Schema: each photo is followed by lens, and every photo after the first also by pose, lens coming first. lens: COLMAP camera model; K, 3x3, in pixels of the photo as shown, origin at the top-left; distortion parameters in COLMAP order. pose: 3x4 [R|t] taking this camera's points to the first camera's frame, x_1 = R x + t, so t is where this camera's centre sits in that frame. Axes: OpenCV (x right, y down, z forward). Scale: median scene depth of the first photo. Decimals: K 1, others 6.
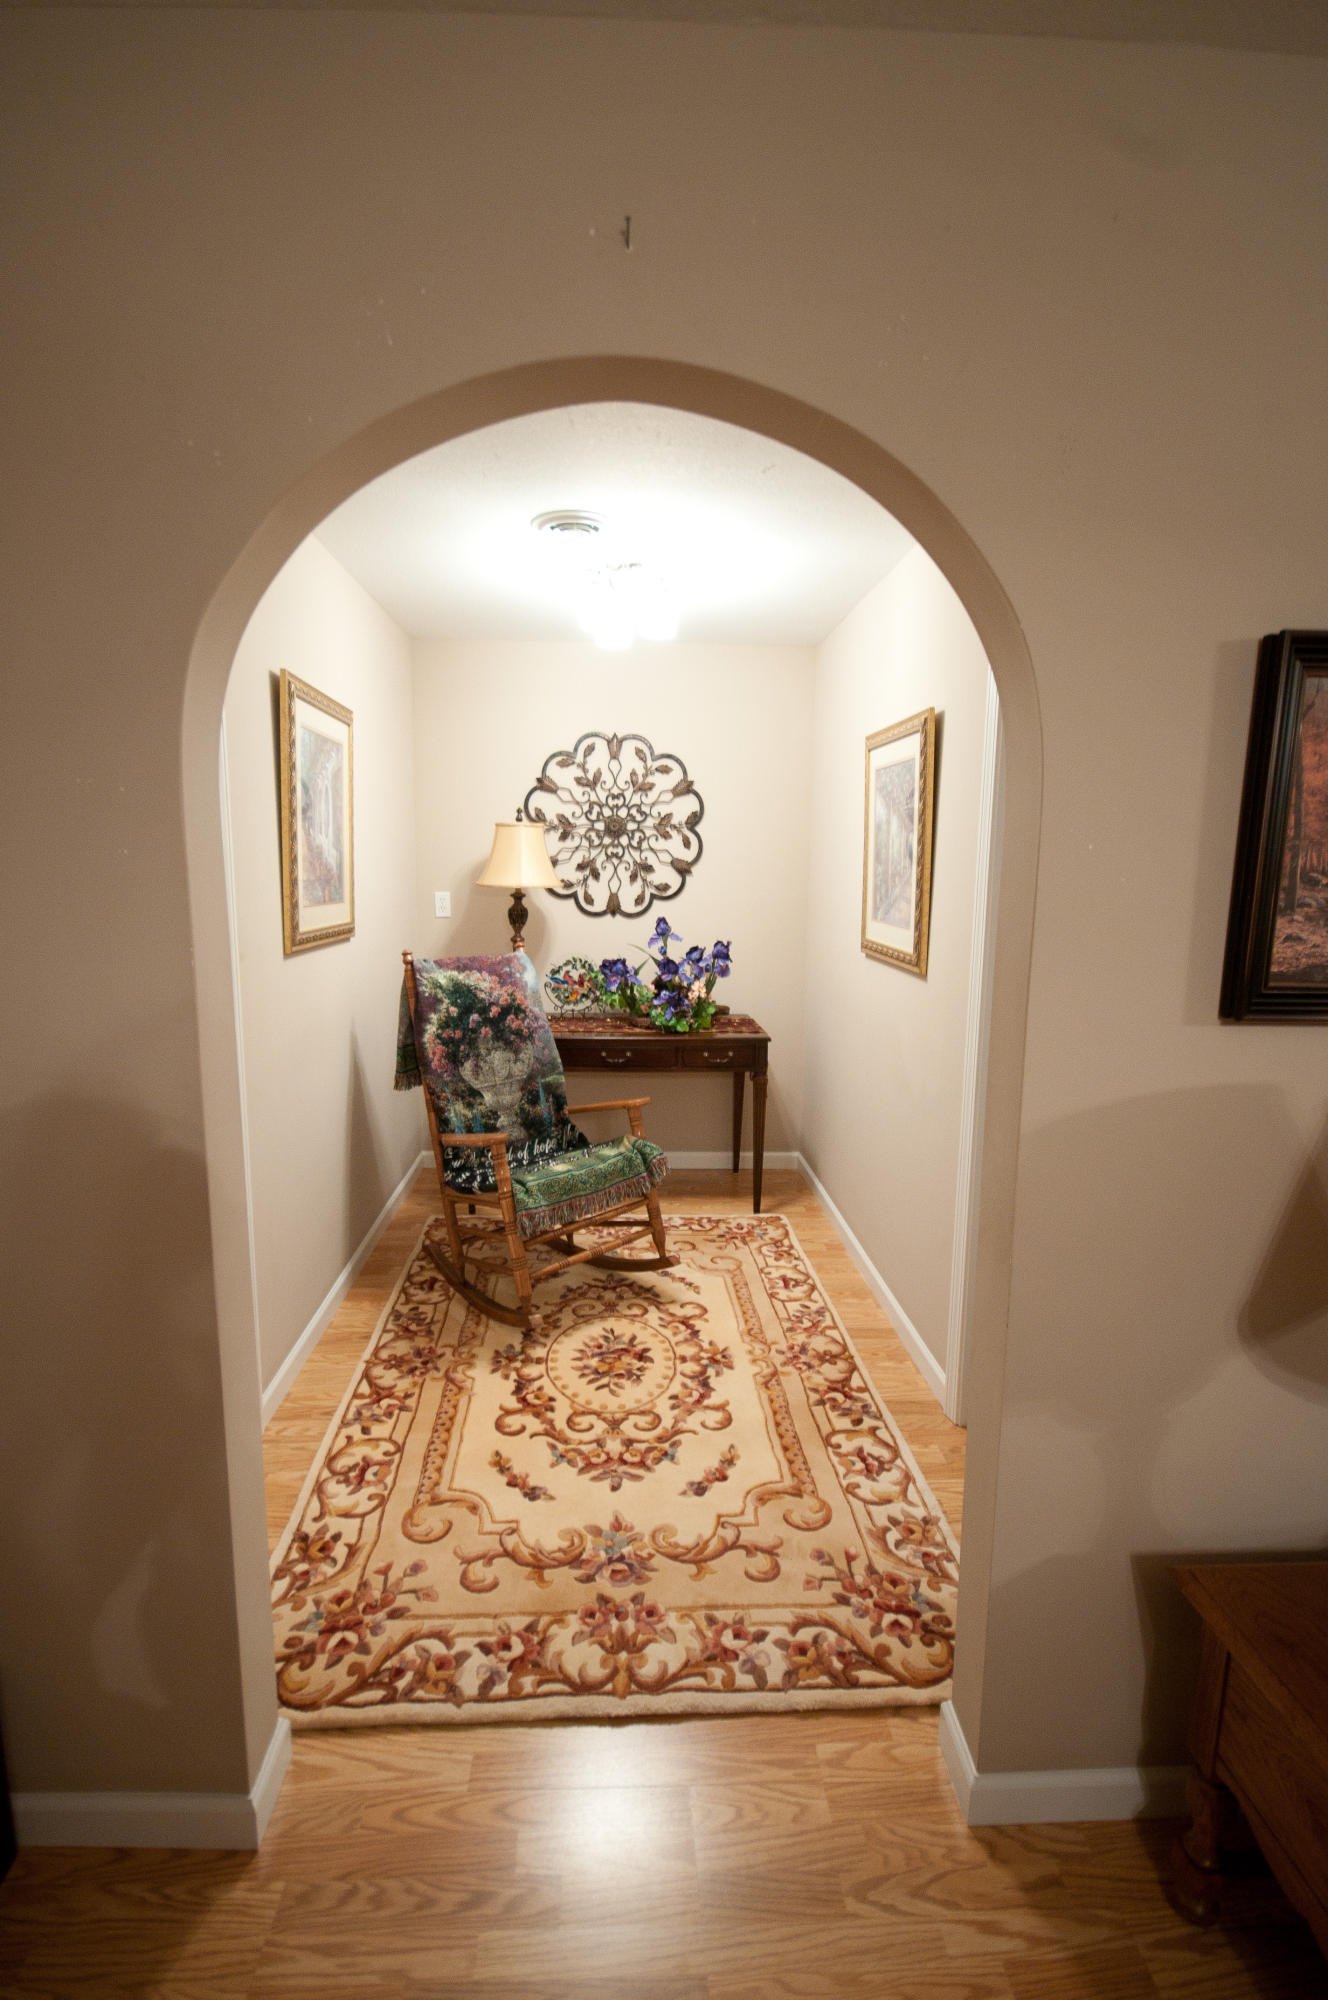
lens RADIAL K [[910.5, 0, 671.0], [0, 910.5, 991.8], [0, 0, 1]] dist [0.002373, -0.000113]
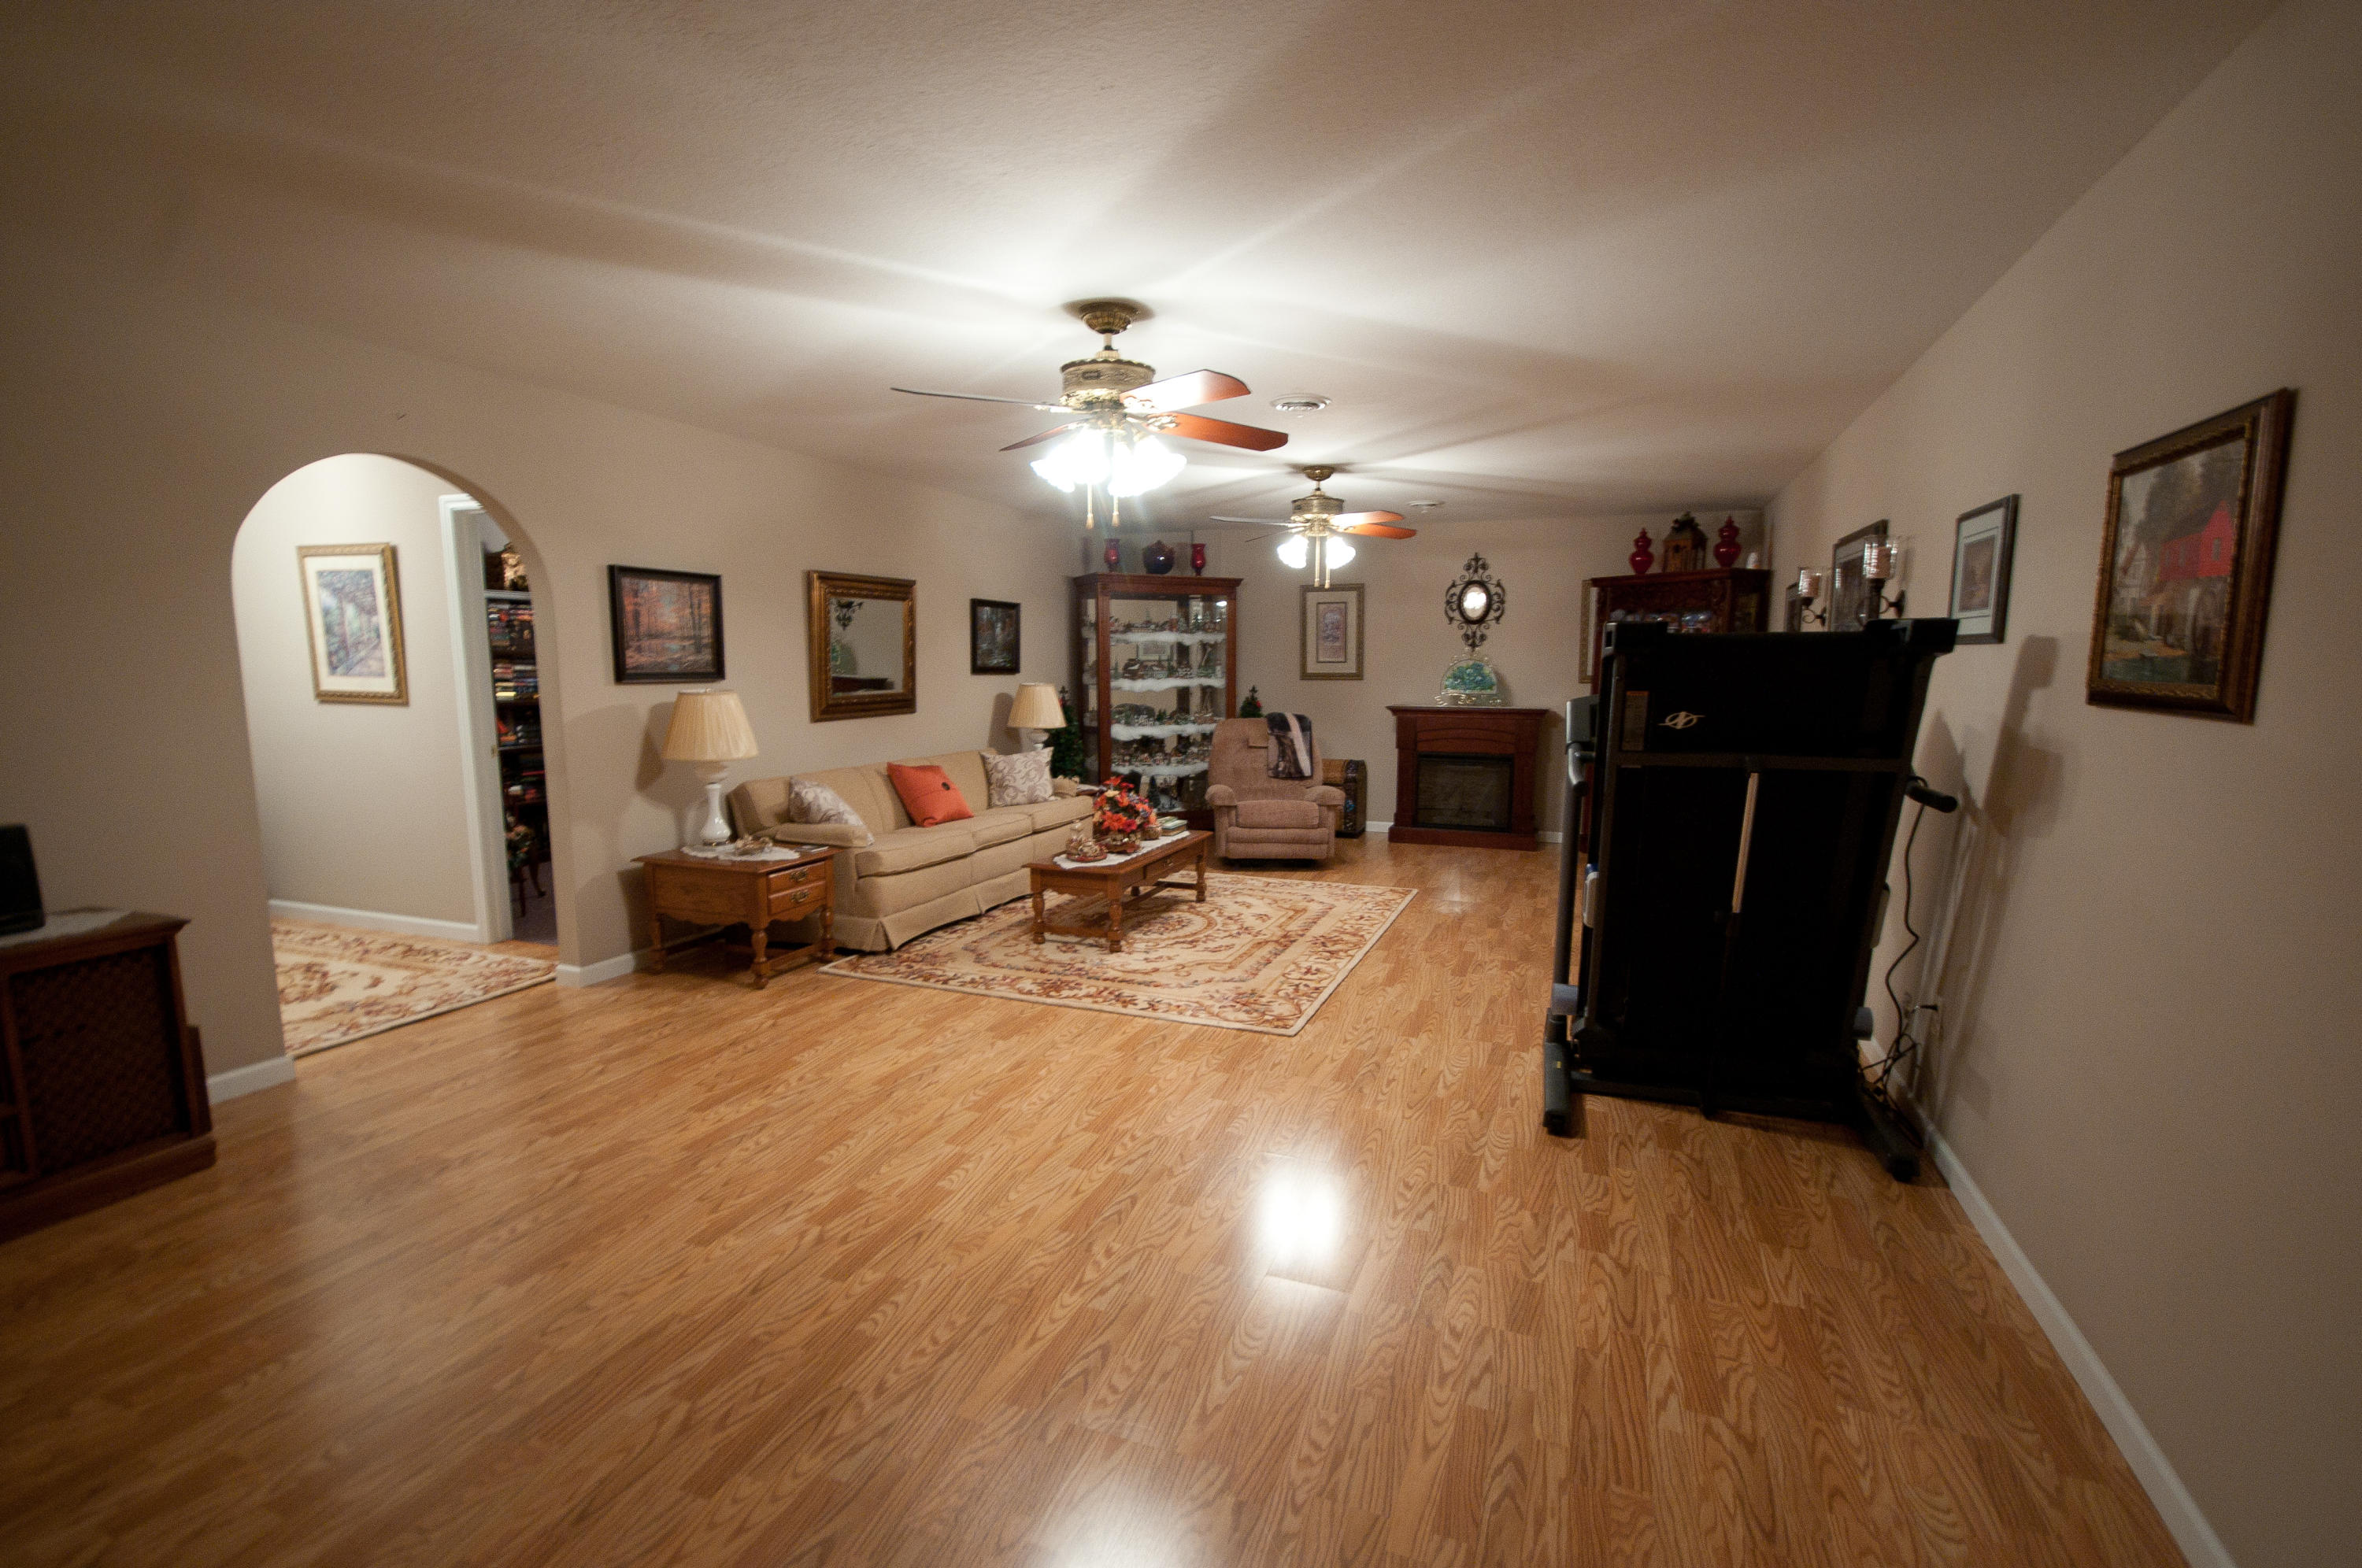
lens RADIAL K [[1075.1, 0, 1174.0], [0, 1075.1, 800.1], [0, 0, 1]] dist [0.002373, -0.000113]
pose [[0.403294, -0.136011, 0.904906, -1.253714], [0.132354, 0.987164, 0.089388, 0.216406], [-0.905448, 0.083718, 0.416119, -1.392219]]
